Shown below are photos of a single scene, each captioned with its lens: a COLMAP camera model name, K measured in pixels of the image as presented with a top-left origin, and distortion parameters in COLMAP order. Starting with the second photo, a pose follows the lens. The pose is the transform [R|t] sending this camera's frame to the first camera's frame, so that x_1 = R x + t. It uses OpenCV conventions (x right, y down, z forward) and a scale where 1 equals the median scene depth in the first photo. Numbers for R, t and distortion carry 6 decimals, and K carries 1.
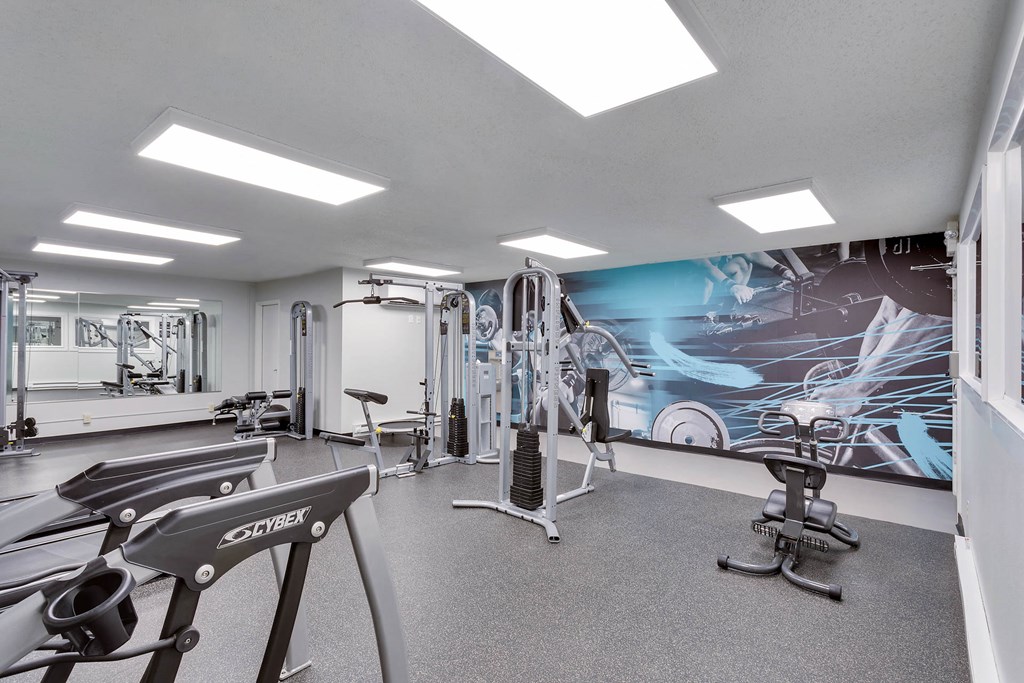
lens RADIAL K [[497.1, 0, 510.5], [0, 497.1, 334.0], [0, 0, 1]] dist [-0.000967, 0.000256]
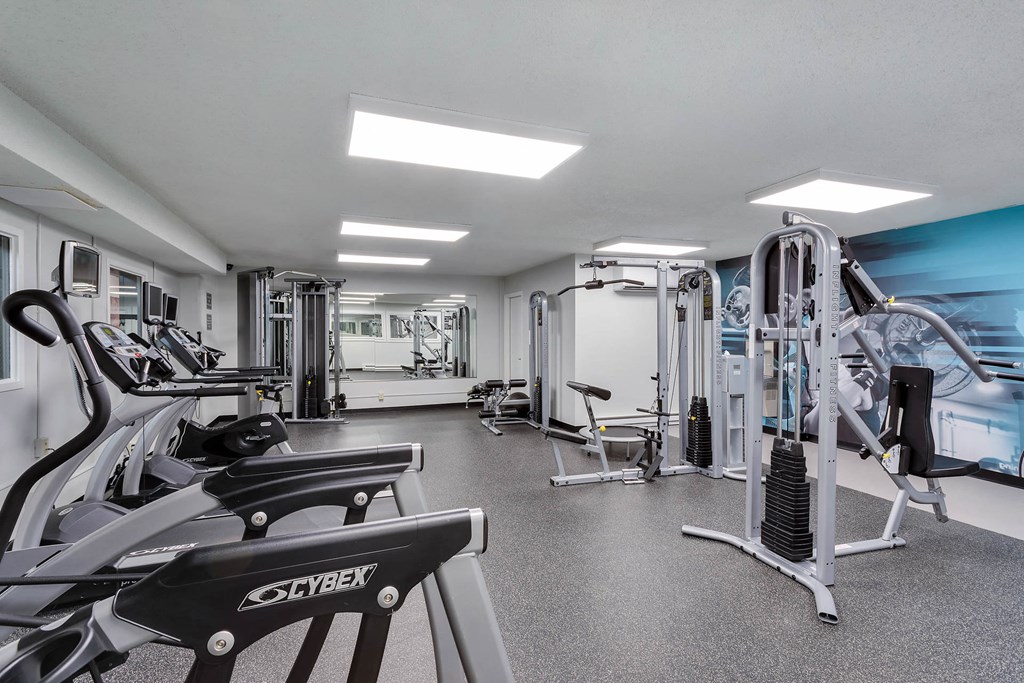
lens RADIAL K [[488.2, 0, 512.4], [0, 488.2, 335.1], [0, 0, 1]] dist [0.003590, 0.001039]
pose [[0.868739, -0.007240, -0.495216, 0.030278], [0.019075, 0.999640, 0.018847, 0.003692], [0.494902, -0.025820, 0.868565, 0.137347]]
